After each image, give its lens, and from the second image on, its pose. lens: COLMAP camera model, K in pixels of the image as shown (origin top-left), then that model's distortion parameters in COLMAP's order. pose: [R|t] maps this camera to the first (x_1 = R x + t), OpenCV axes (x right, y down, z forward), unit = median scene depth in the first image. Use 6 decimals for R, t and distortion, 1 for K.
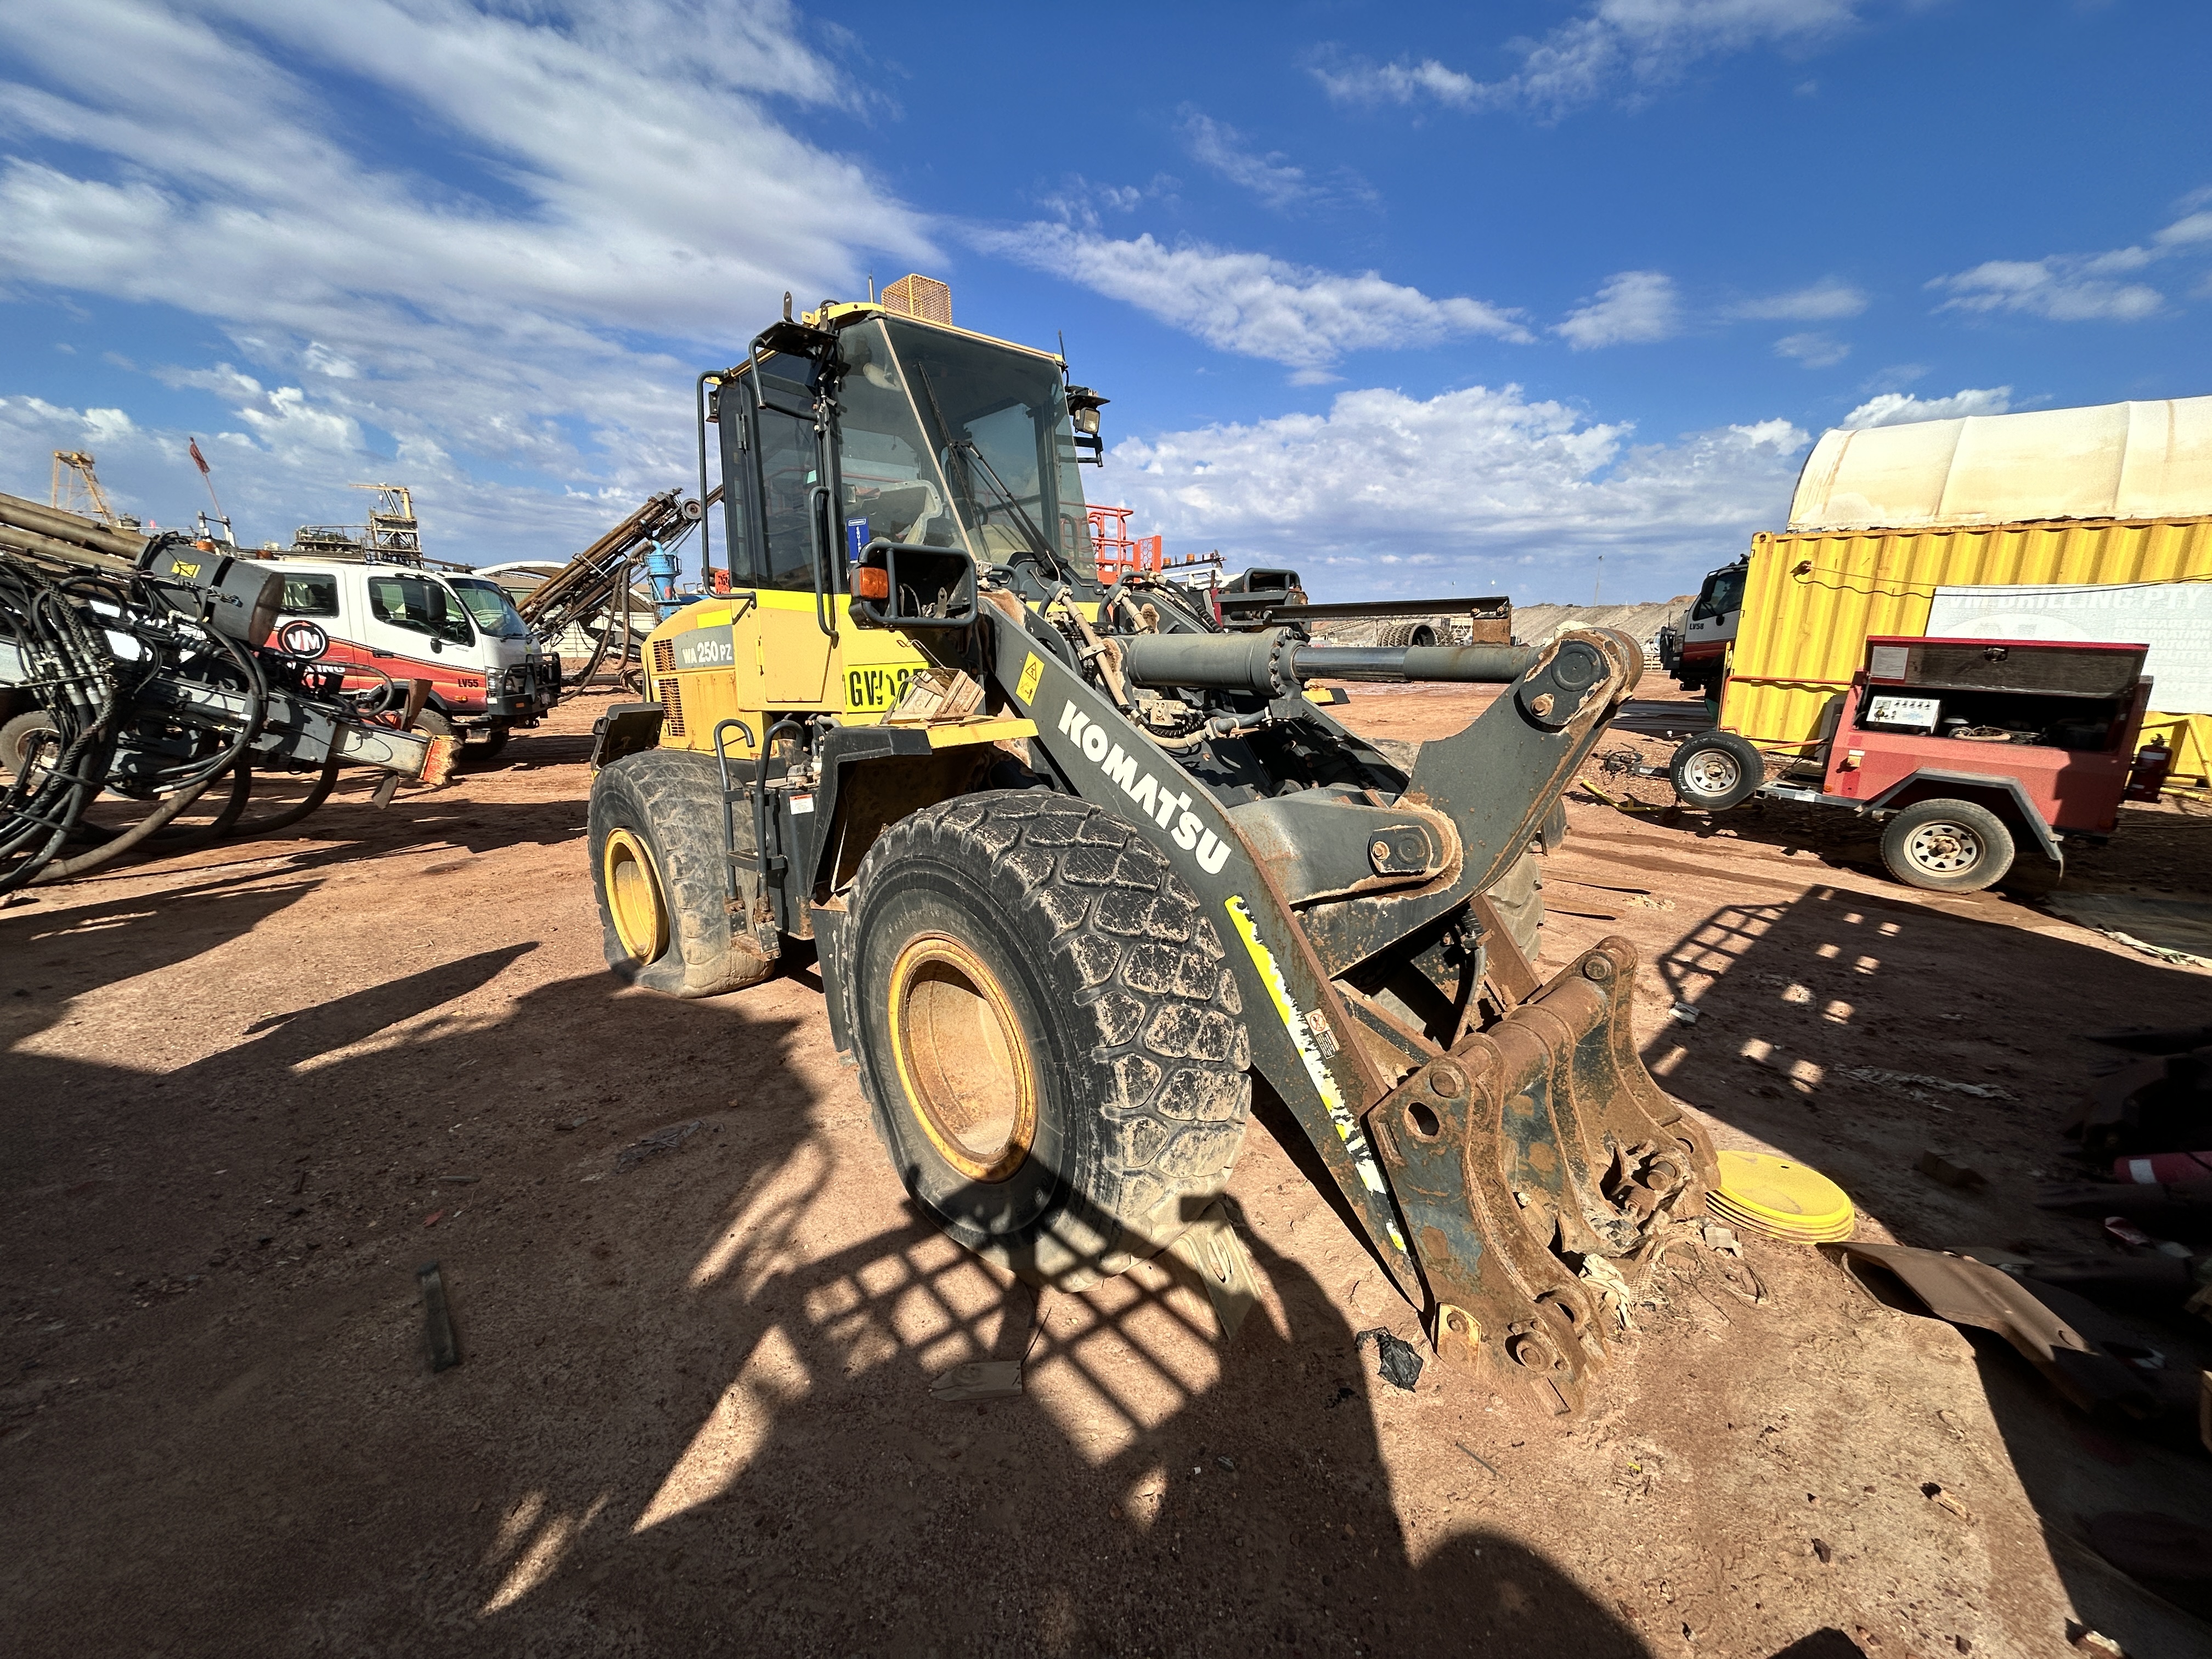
lens RADIAL K [[888.6, 0, 1105.5], [0, 888.6, 826.1], [0, 0, 1]] dist [0.002353, -0.000903]
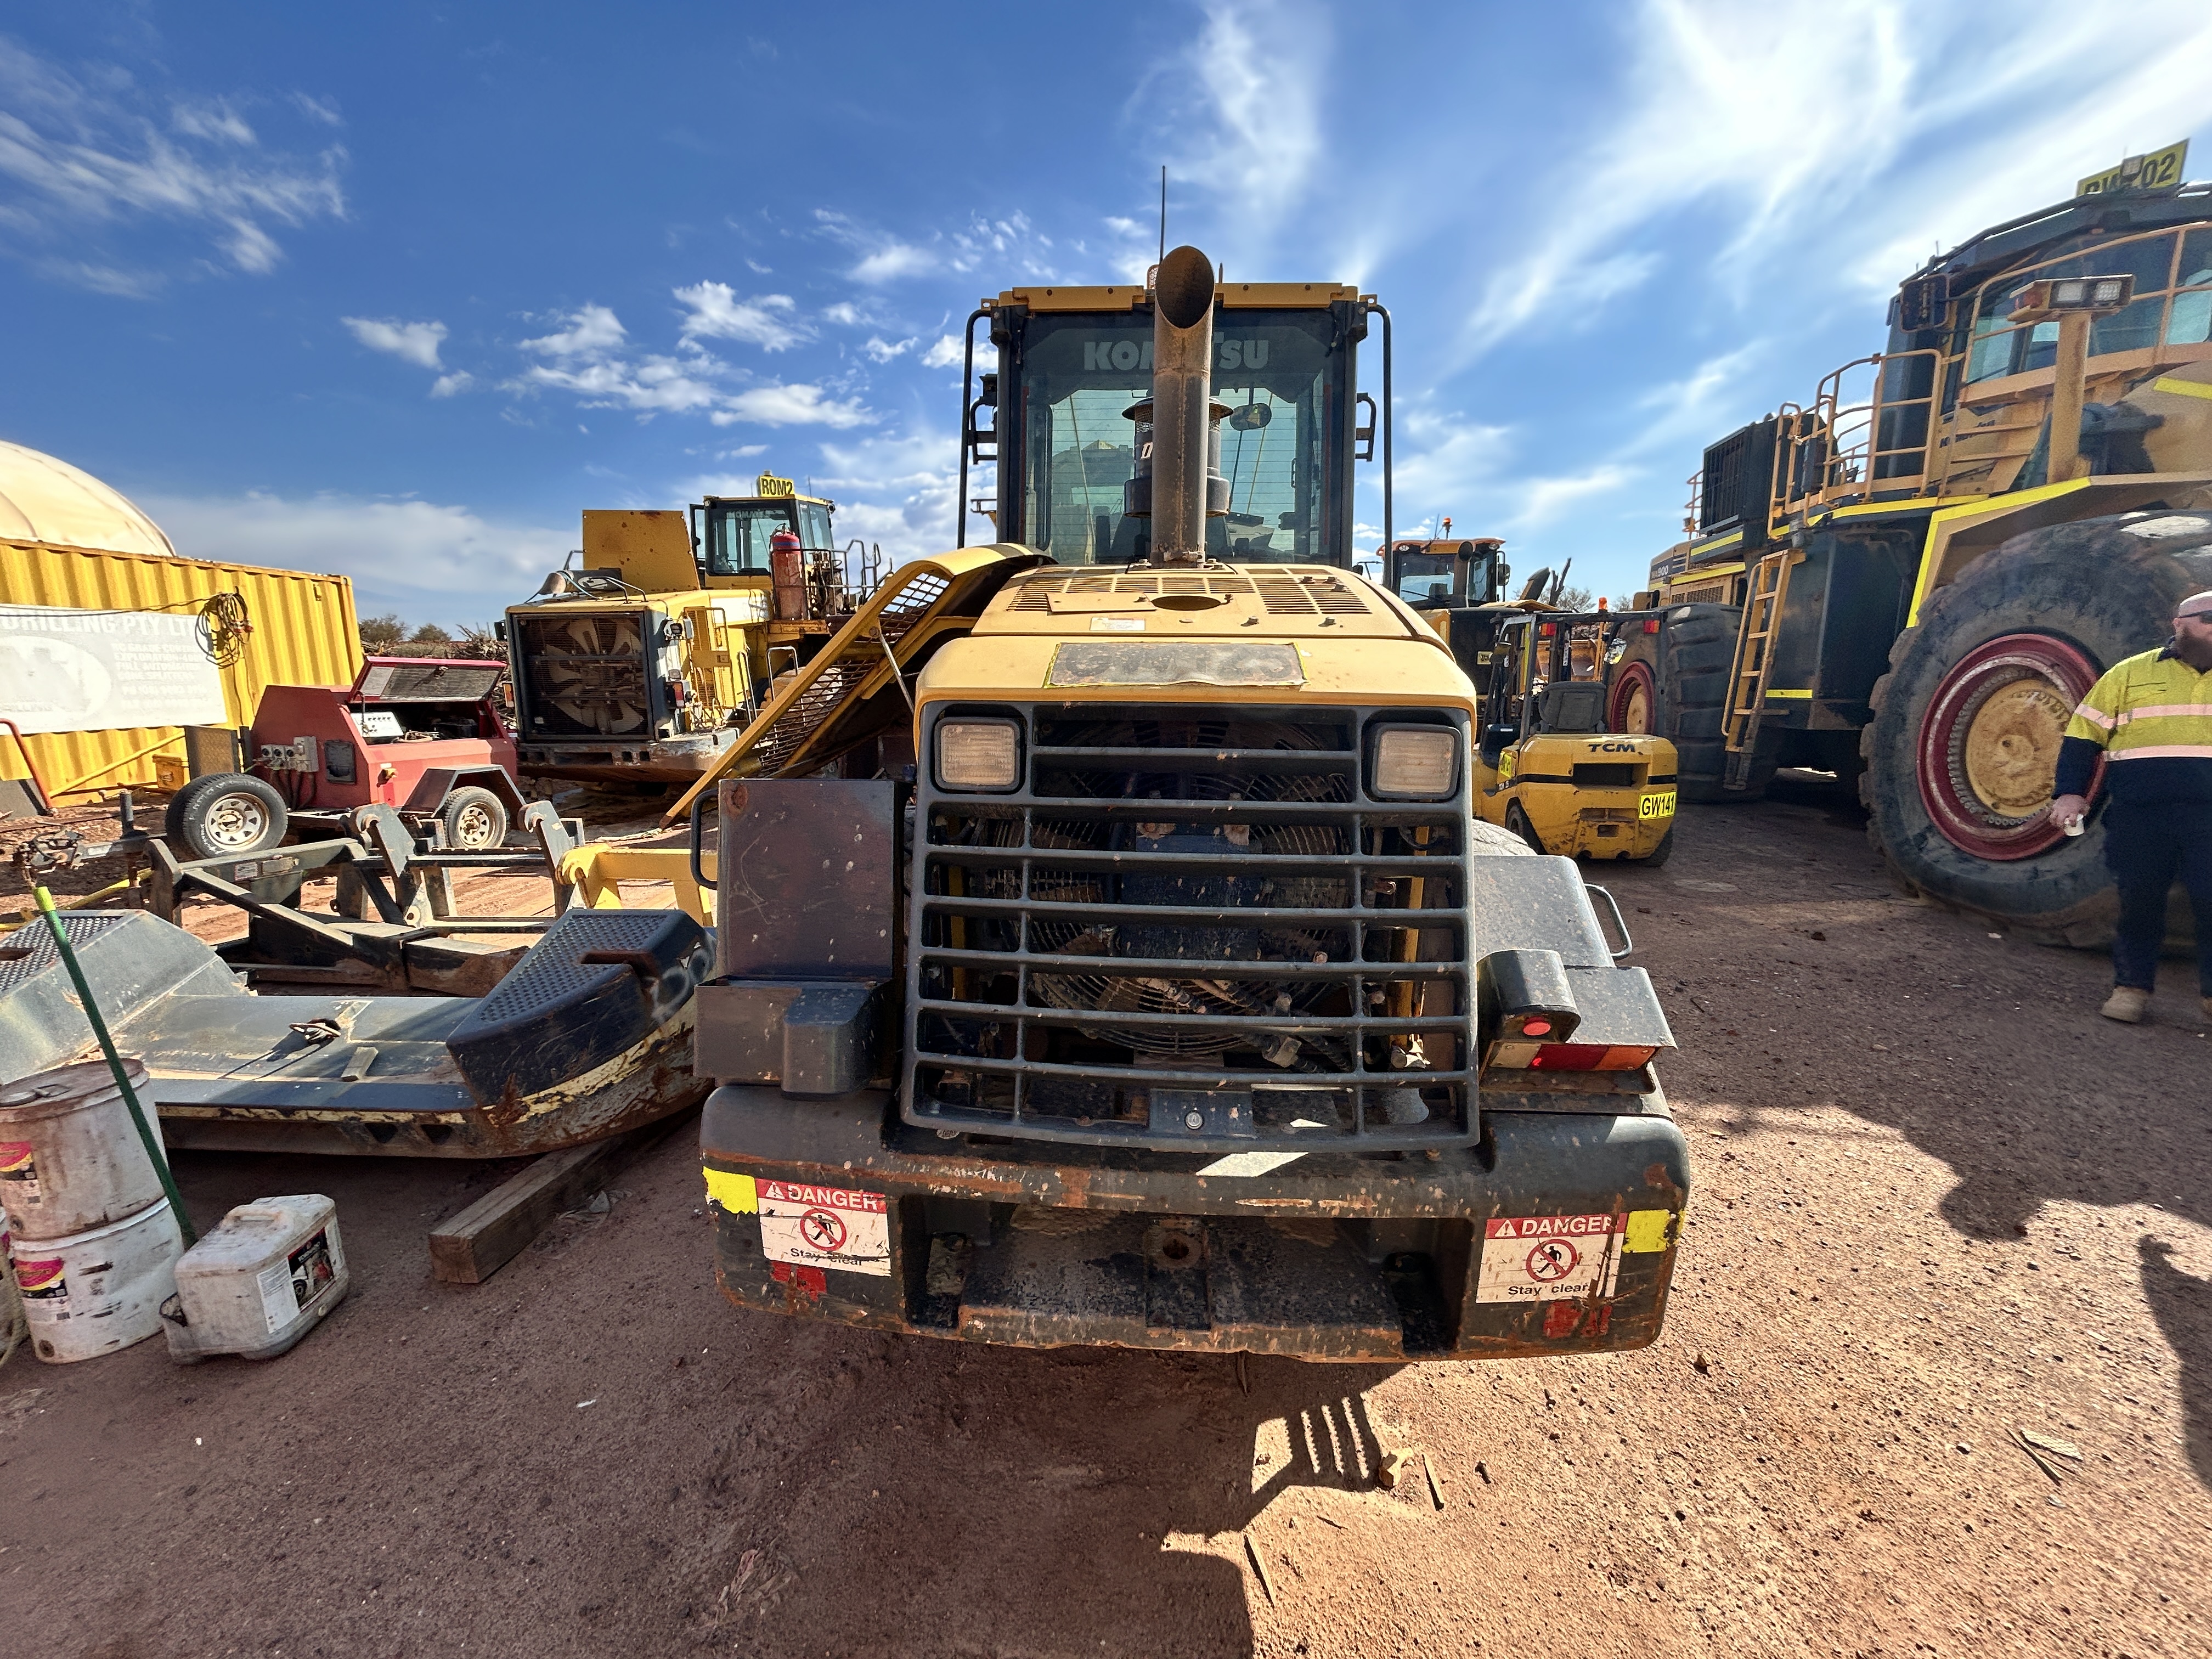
lens RADIAL K [[888.6, 0, 1105.8], [0, 888.6, 830.9], [0, 0, 1]] dist [0.002353, -0.000903]
pose [[-0.660935, -0.143009, 0.736691, -0.380006], [0.165191, 0.929871, 0.328714, -0.160648], [-0.732036, 0.338953, -0.590960, 0.754010]]
